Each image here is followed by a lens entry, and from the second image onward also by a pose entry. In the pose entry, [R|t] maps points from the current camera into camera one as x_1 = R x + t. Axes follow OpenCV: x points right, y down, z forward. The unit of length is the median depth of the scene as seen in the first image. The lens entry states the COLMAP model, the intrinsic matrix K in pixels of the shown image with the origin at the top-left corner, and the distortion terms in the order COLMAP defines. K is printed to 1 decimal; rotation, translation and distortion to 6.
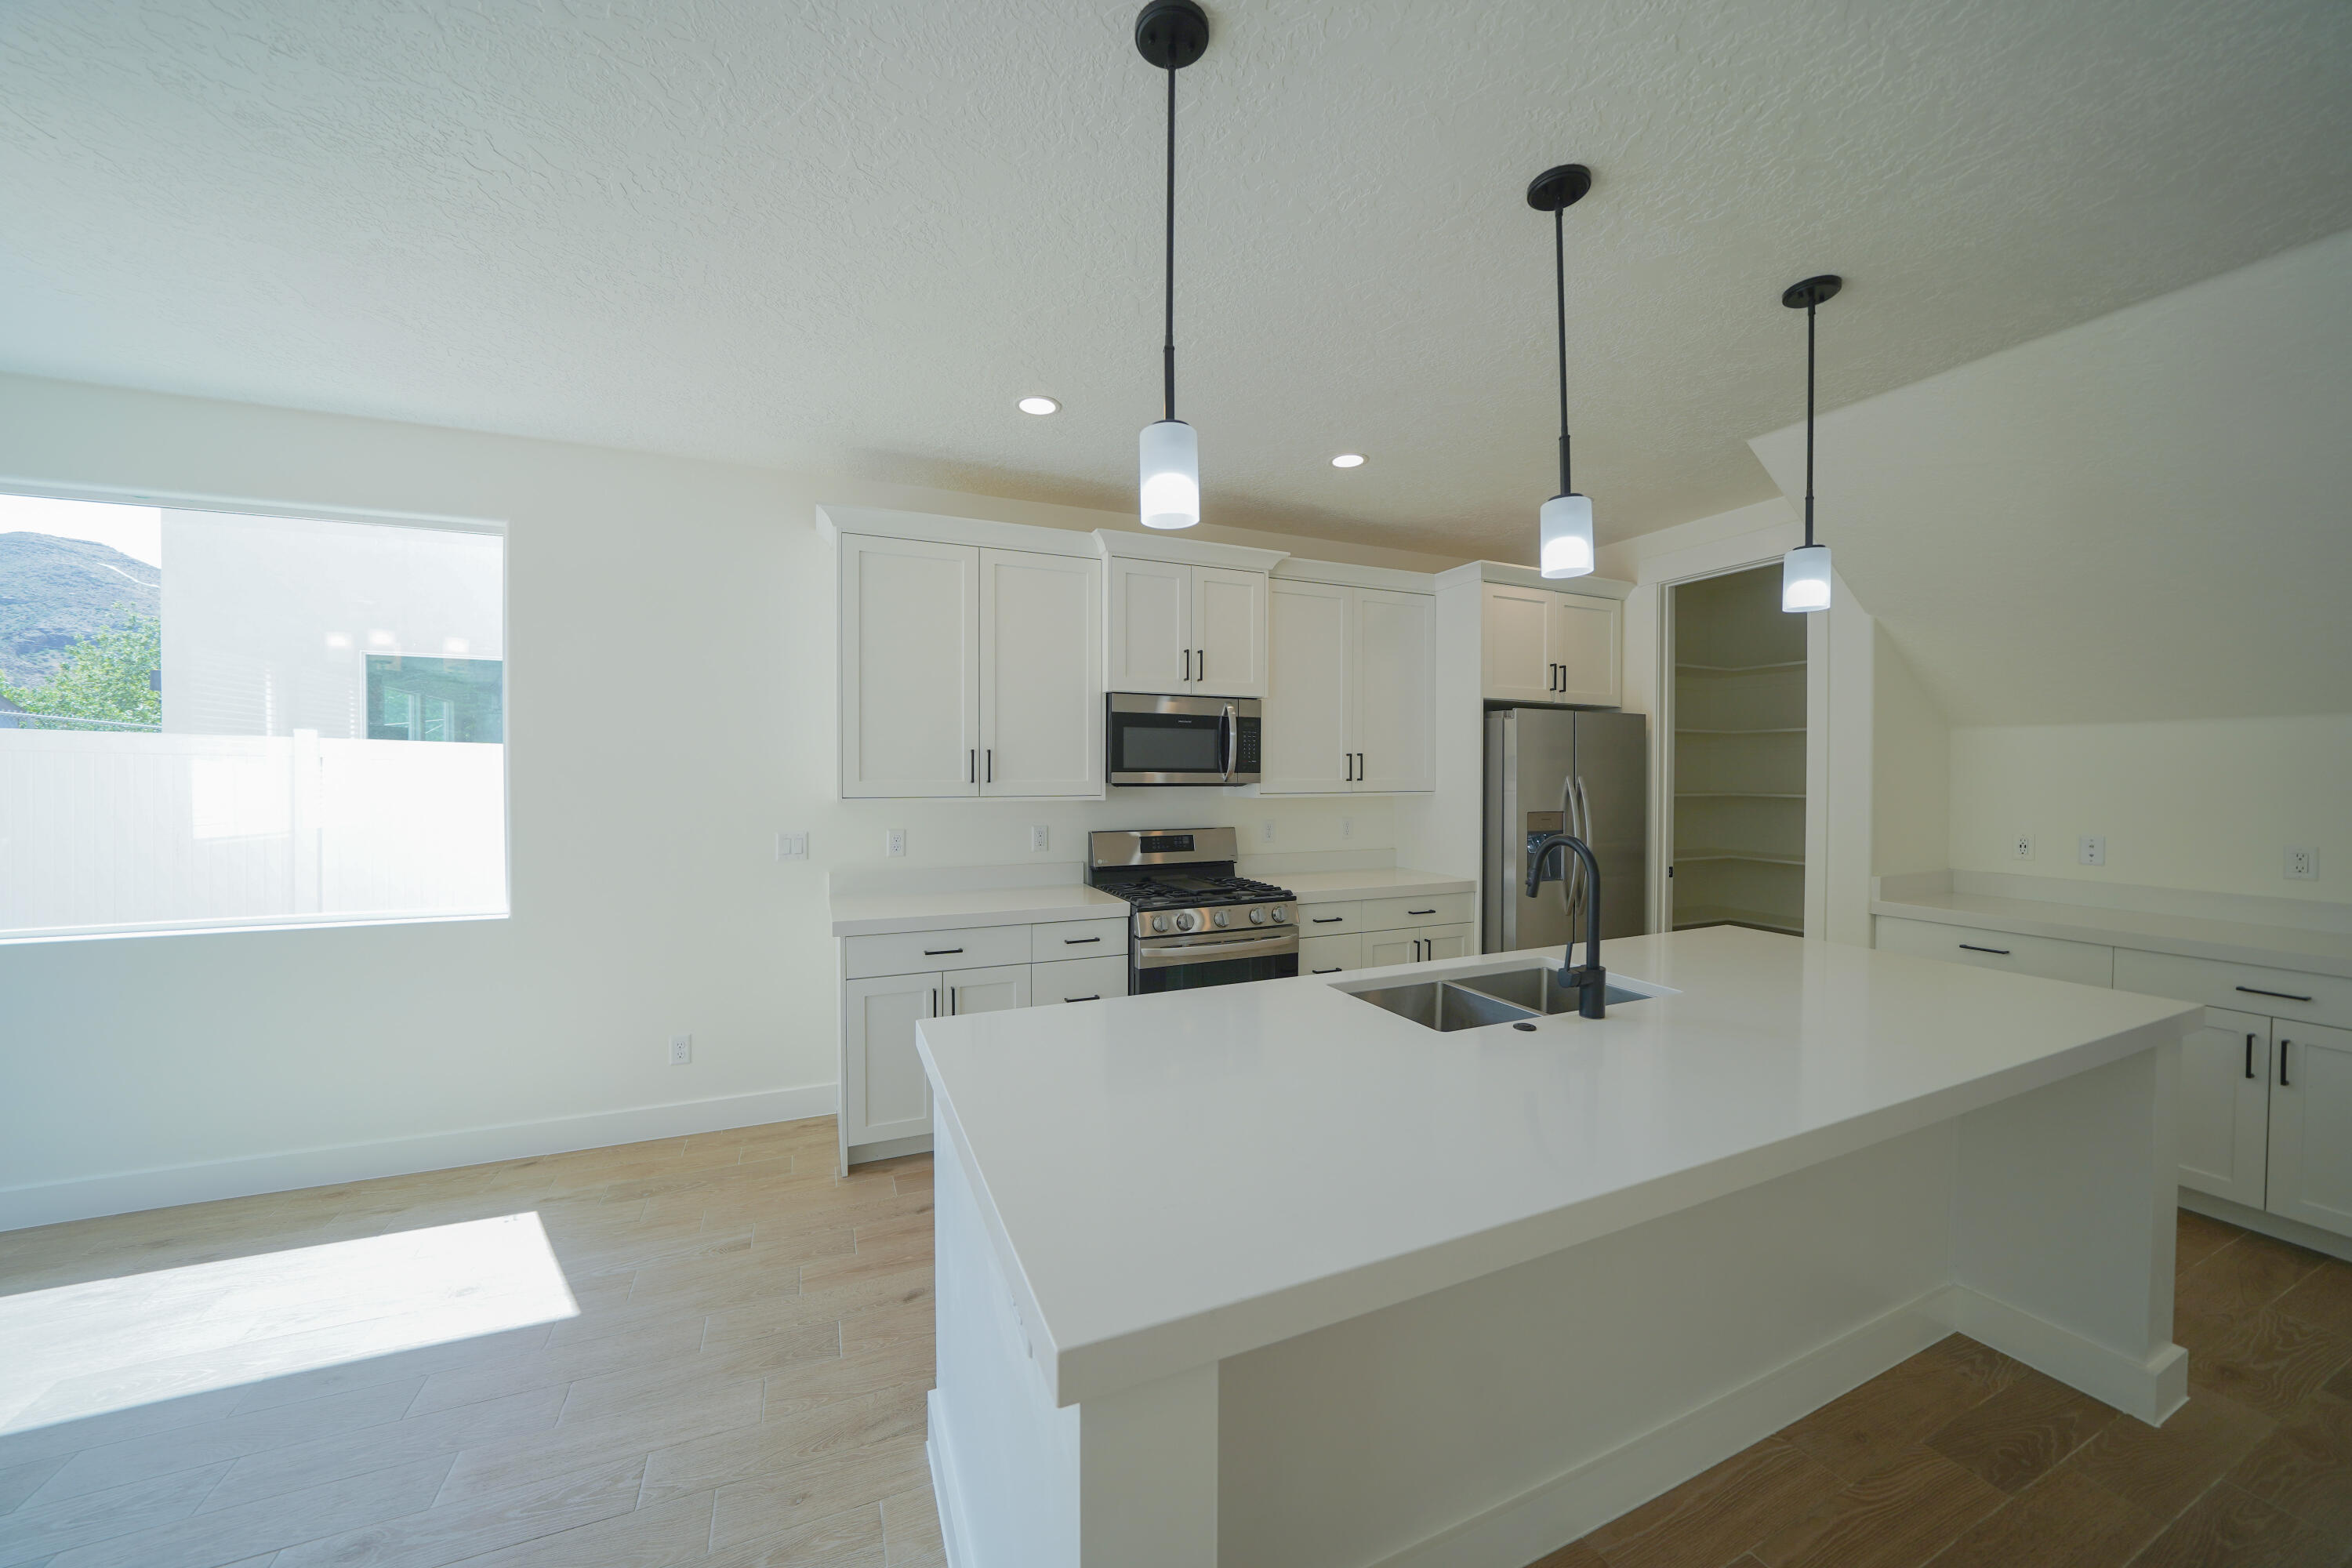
lens RADIAL K [[821.4, 0, 1162.1], [0, 821.4, 781.4], [0, 0, 1]] dist [-0.021706, -0.000013]
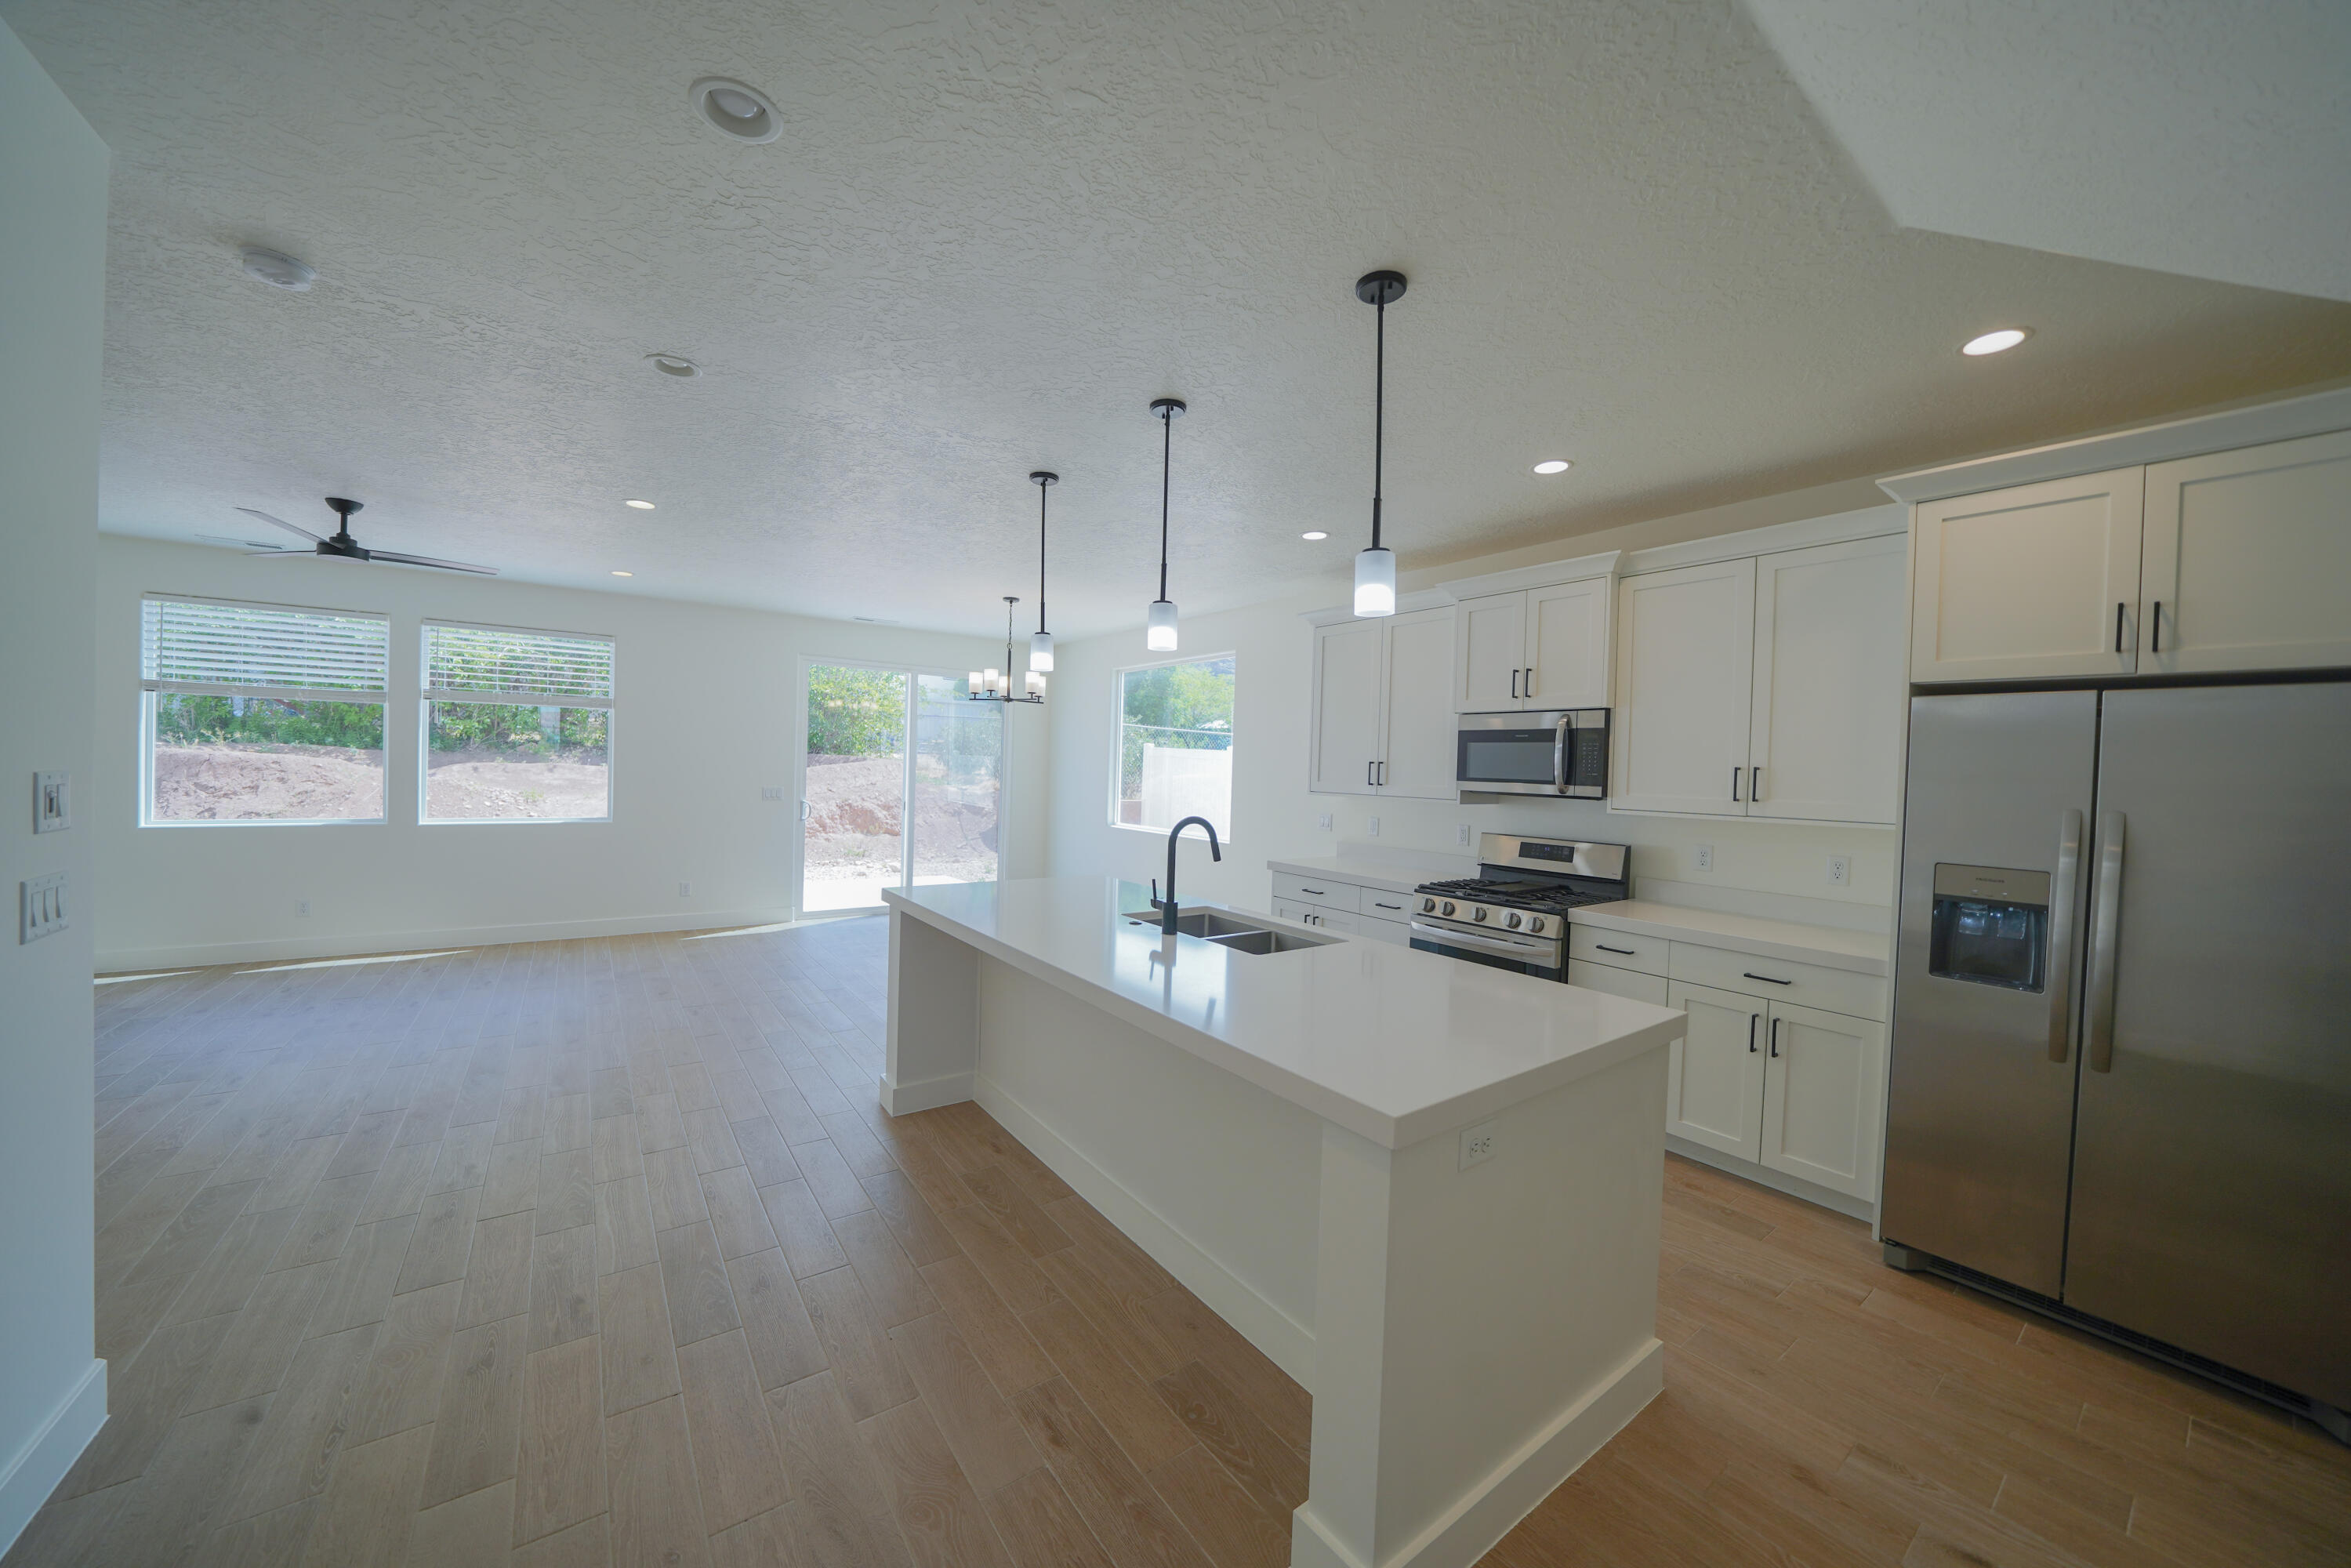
lens RADIAL K [[821.1, 0, 1161.6], [0, 821.1, 781.4], [0, 0, 1]] dist [-0.021706, -0.000013]
pose [[0.216117, 0.023161, -0.976093, 0.952874], [-0.042873, 0.998979, 0.014212, -0.007786], [0.975426, 0.038776, 0.216890, 0.303912]]
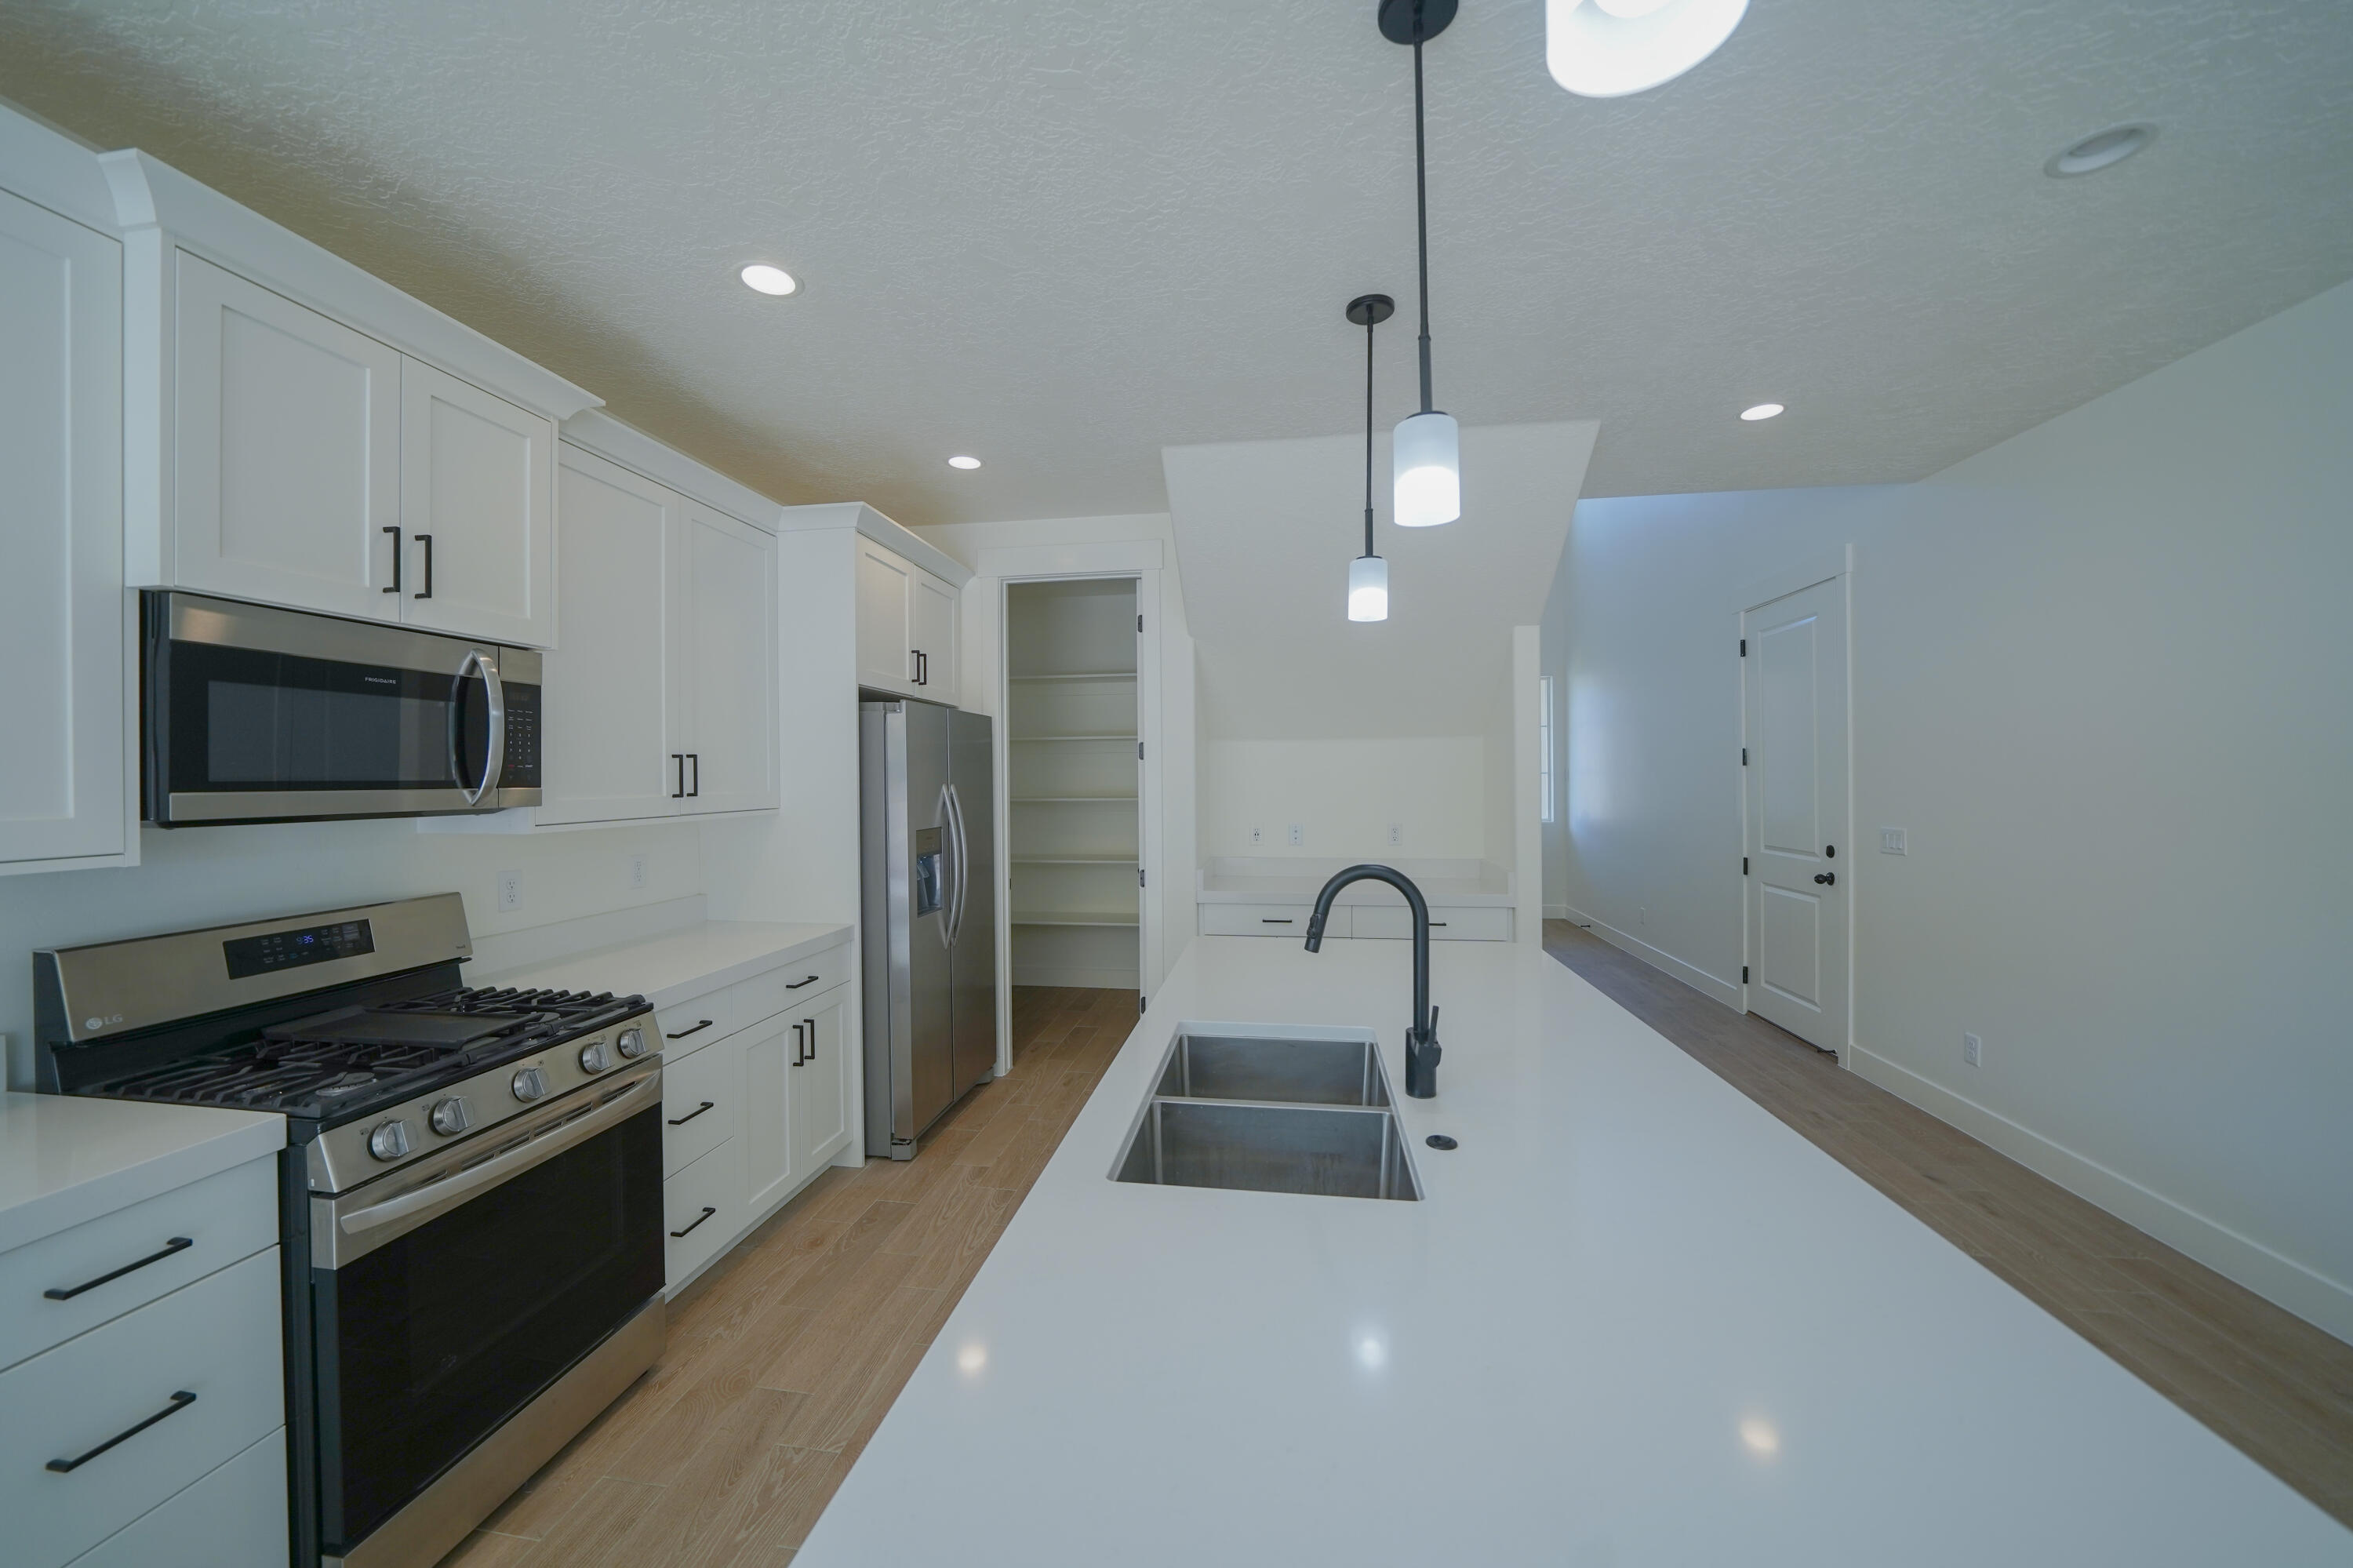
lens RADIAL K [[847.7, 0, 1166.4], [0, 847.7, 778.2], [0, 0, 1]] dist [-0.022490, -0.000137]
pose [[0.527349, -0.008402, 0.849607, -0.134750], [0.018349, 0.999831, -0.001502, -0.008344], [-0.849450, 0.016382, 0.527414, 0.366534]]
